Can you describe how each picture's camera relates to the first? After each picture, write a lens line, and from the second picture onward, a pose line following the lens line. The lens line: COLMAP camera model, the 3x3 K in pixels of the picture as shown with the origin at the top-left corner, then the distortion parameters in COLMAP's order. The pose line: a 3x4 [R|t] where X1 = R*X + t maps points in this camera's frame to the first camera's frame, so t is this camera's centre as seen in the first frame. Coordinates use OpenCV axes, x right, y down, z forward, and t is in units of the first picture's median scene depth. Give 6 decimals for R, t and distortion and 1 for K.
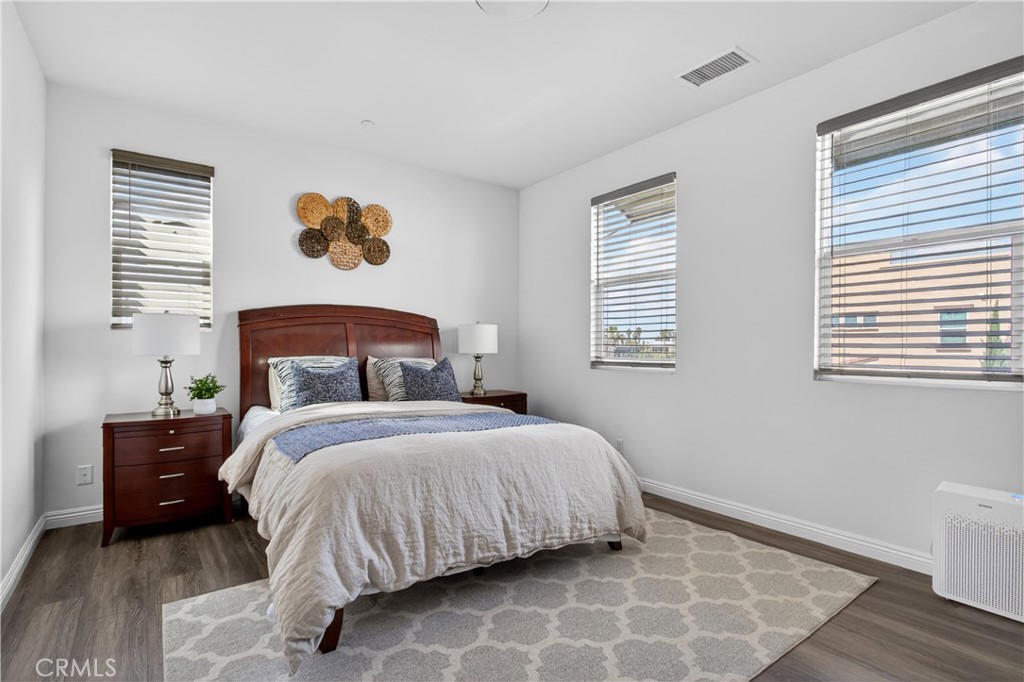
lens RADIAL K [[500.0, 0, 512.0], [0, 500.0, 341.0], [0, 0, 1]] dist [-0.007307, -0.000370]
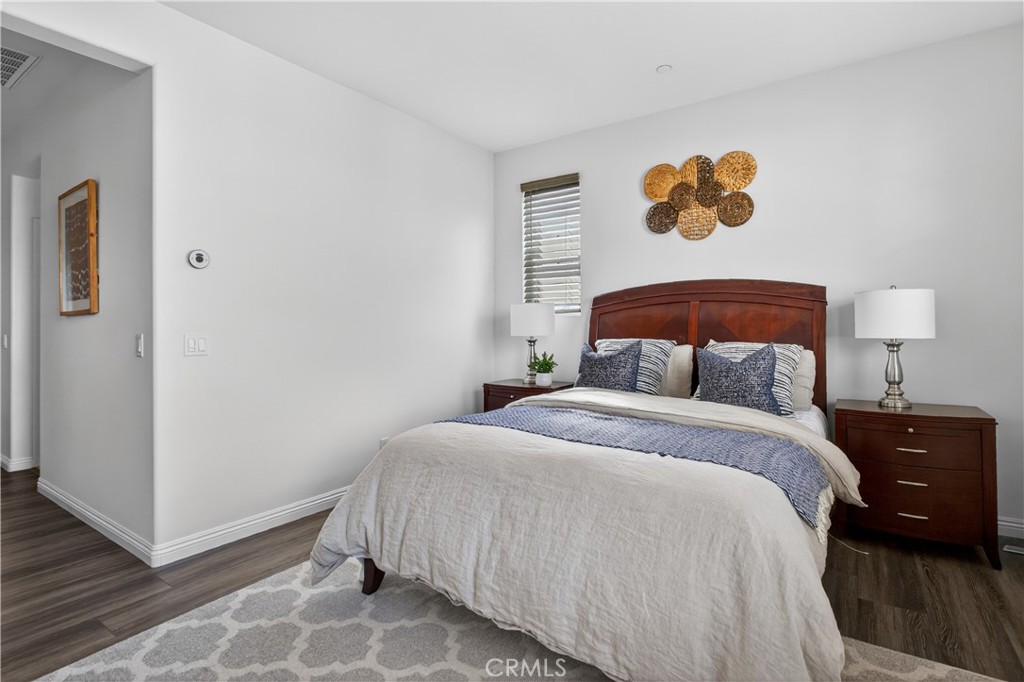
lens RADIAL K [[498.0, 0, 513.3], [0, 498.0, 316.6], [0, 0, 1]] dist [-0.022271, 0.000436]
pose [[0.331594, -0.026919, -0.943038, 0.417156], [0.014436, 0.999621, -0.023458, 0.007105], [0.943312, -0.005835, 0.331857, 0.469707]]
